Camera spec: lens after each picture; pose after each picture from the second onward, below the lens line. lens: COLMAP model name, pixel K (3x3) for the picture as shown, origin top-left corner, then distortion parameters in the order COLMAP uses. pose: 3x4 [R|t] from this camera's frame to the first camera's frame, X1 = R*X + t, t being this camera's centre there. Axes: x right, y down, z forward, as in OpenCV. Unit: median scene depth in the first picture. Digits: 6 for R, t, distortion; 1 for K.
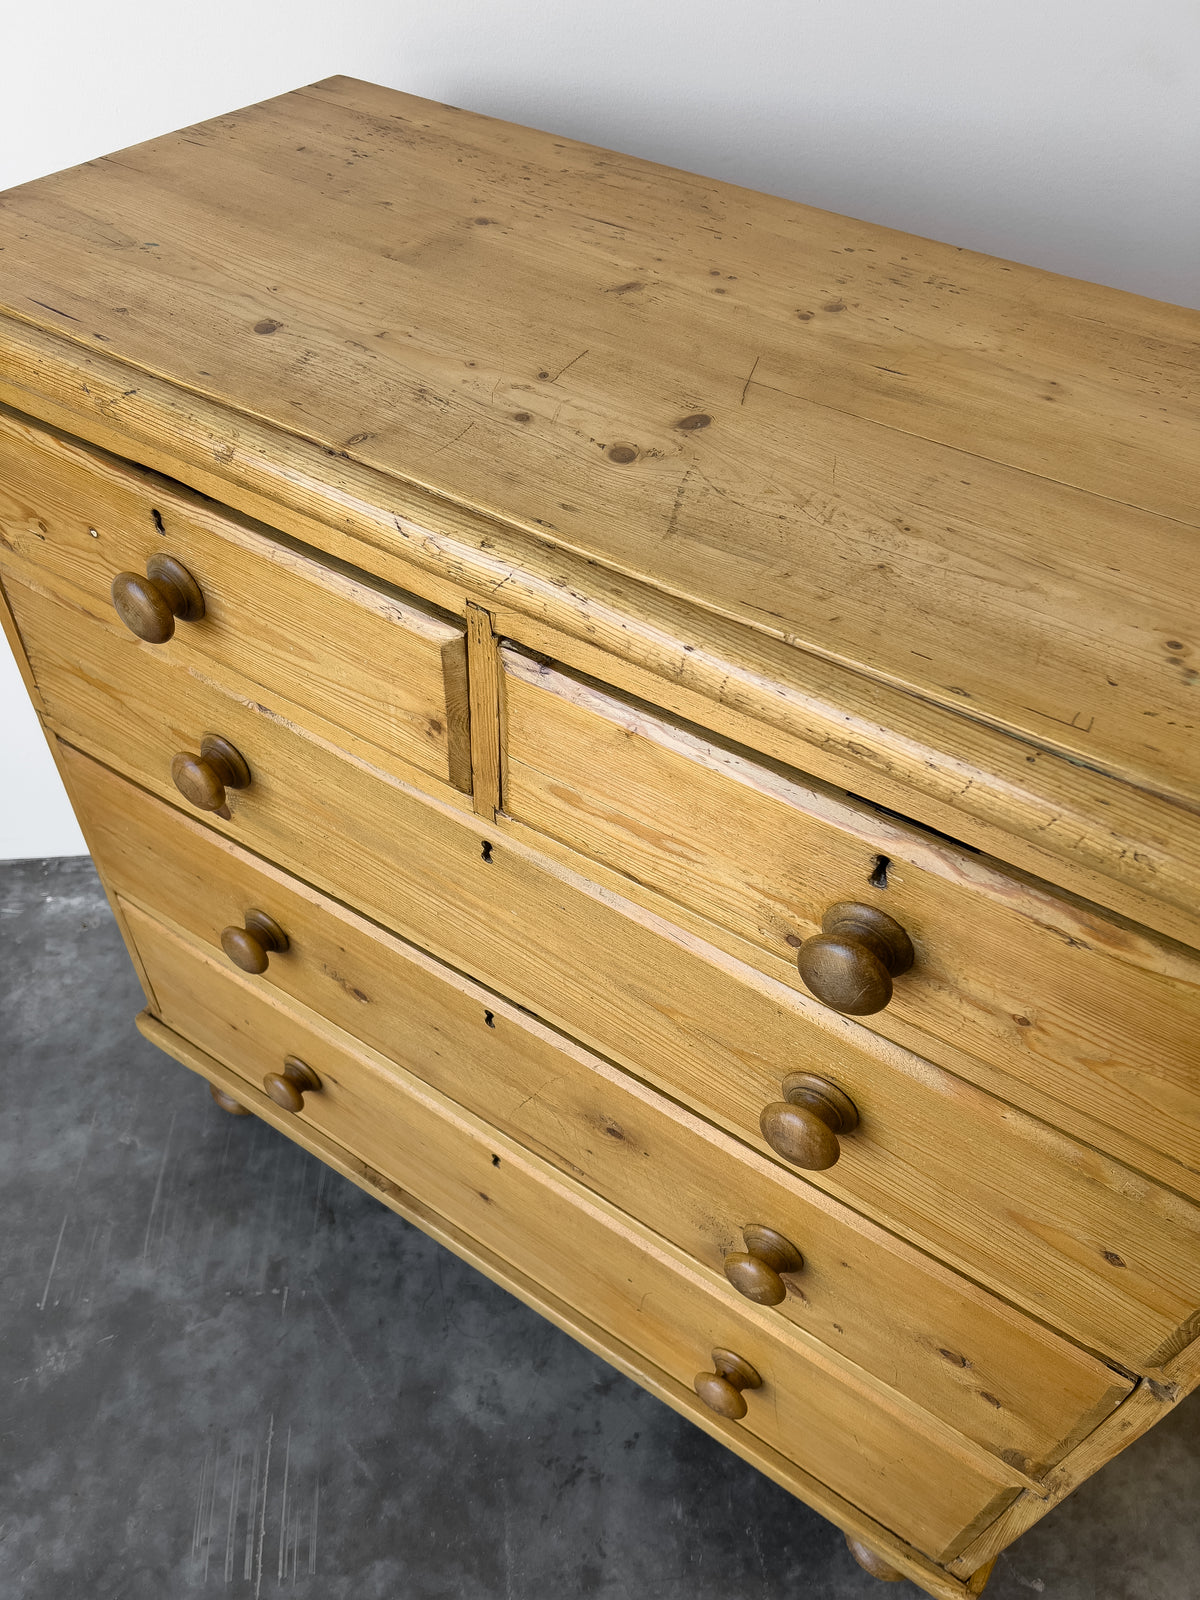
lens RADIAL K [[1233.8, 0, 579.7], [0, 1233.8, 789.4], [0, 0, 1]] dist [-0.005056, 0.000757]
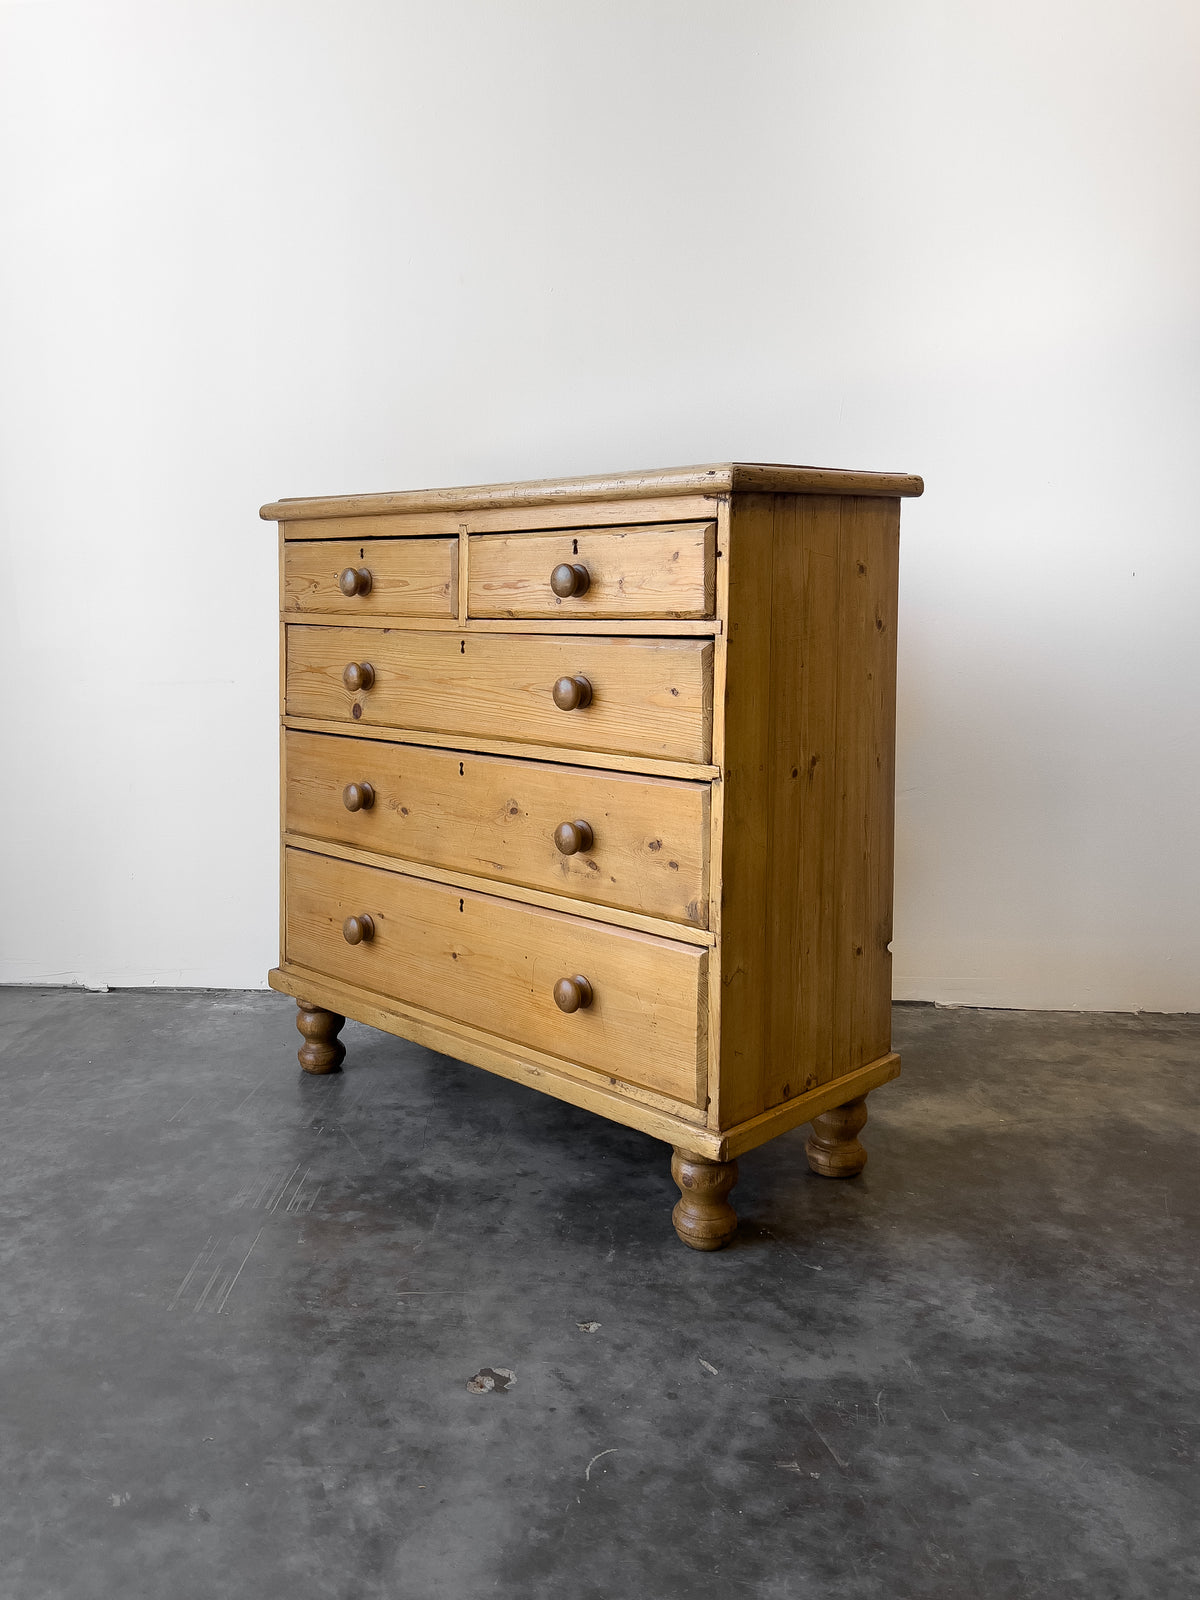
lens RADIAL K [[1242.8, 0, 558.5], [0, 1242.8, 742.8], [0, 0, 1]] dist [0.010120, -0.010171]
pose [[0.986221, -0.004607, -0.165370, 0.562574], [-0.102036, 0.769894, -0.629962, 1.872794], [0.130219, 0.638156, 0.758815, -0.796533]]
